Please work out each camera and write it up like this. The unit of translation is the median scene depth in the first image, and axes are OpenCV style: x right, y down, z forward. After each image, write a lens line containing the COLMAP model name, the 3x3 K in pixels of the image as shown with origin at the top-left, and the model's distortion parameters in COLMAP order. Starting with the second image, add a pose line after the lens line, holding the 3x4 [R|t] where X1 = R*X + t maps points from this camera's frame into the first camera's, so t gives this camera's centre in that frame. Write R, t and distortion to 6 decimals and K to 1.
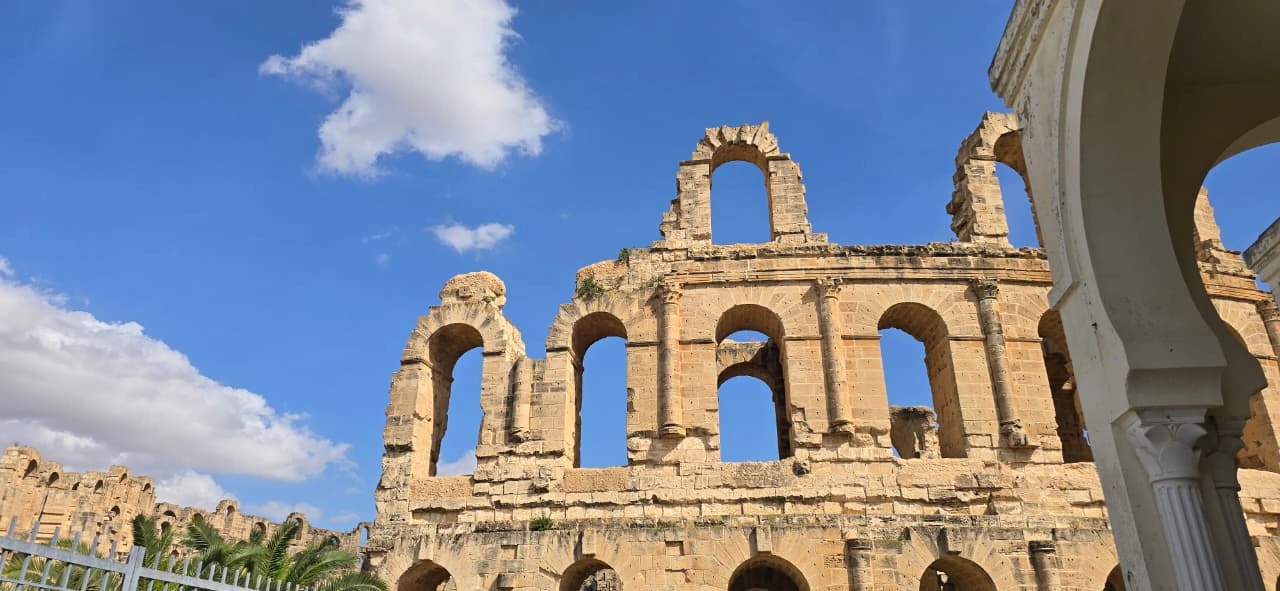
lens RADIAL K [[852.3, 0, 625.3], [0, 852.3, 284.4], [0, 0, 1]] dist [0.082573, -0.074227]
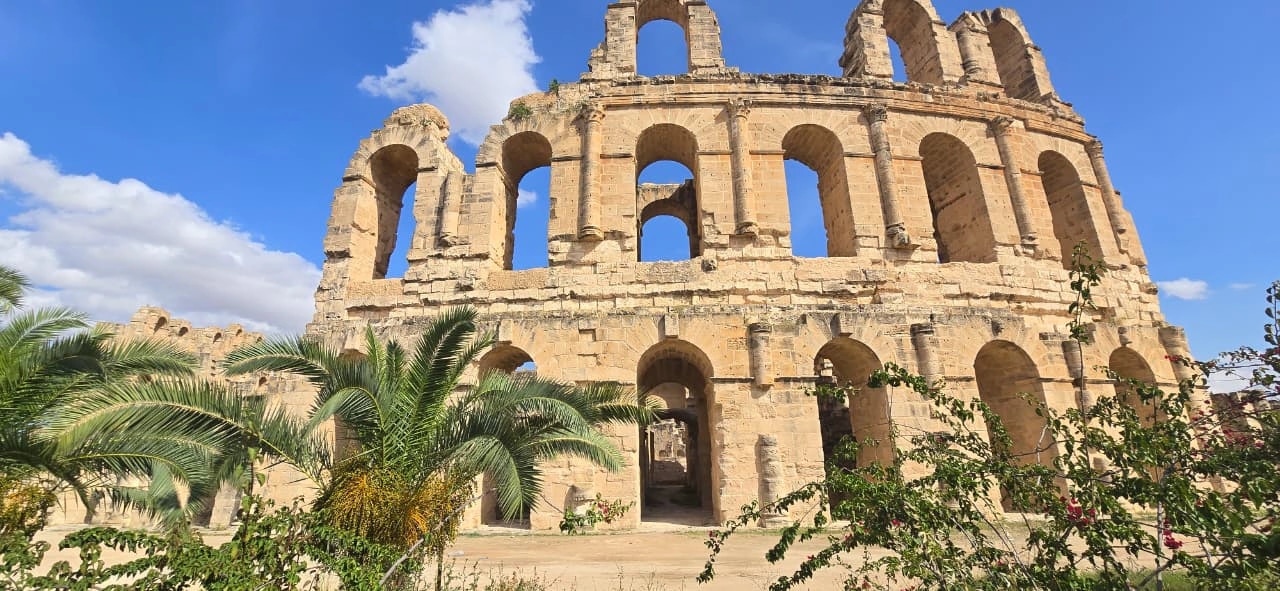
lens RADIAL K [[527.0, 0, 642.6], [0, 527.0, 295.5], [0, 0, 1]] dist [-0.003246, -0.000020]
pose [[0.996996, 0.005973, 0.077221, 0.067706], [-0.015125, 0.992840, 0.118489, 0.165188], [-0.075961, -0.119301, 0.989948, 0.330390]]
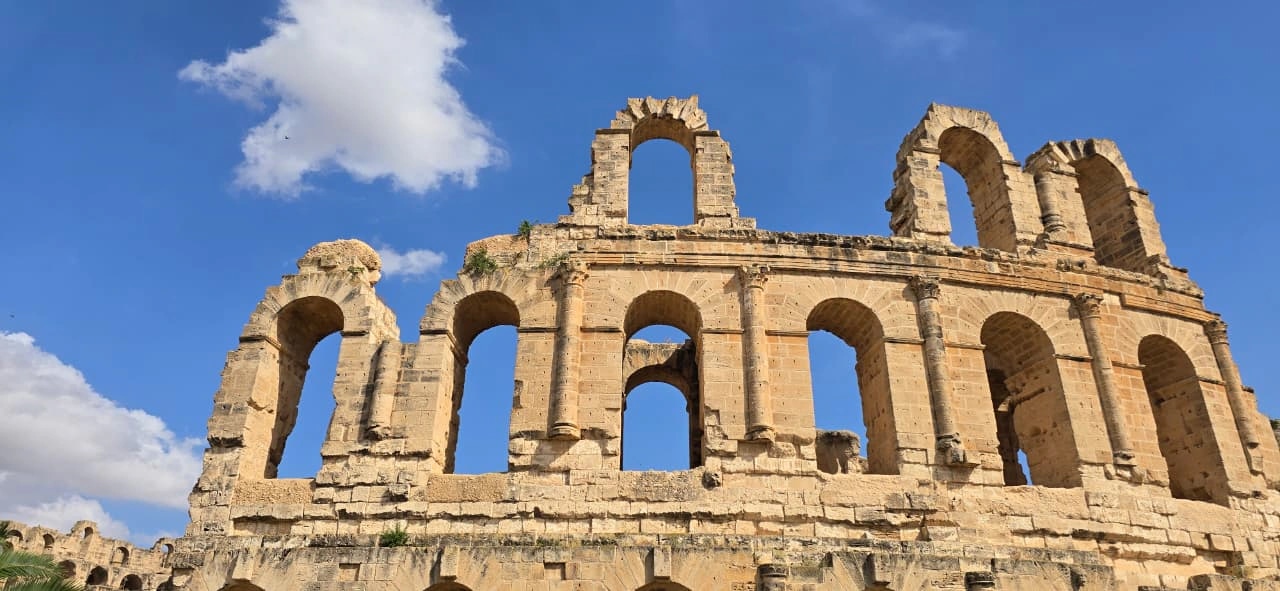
lens RADIAL K [[852.3, 0, 642.1], [0, 852.3, 295.4], [0, 0, 1]] dist [0.082573, -0.074227]
pose [[0.993223, 0.059113, 0.100064, 0.038470], [-0.055854, 0.997823, -0.035057, 0.061623], [-0.101919, 0.029230, 0.994363, 0.149899]]
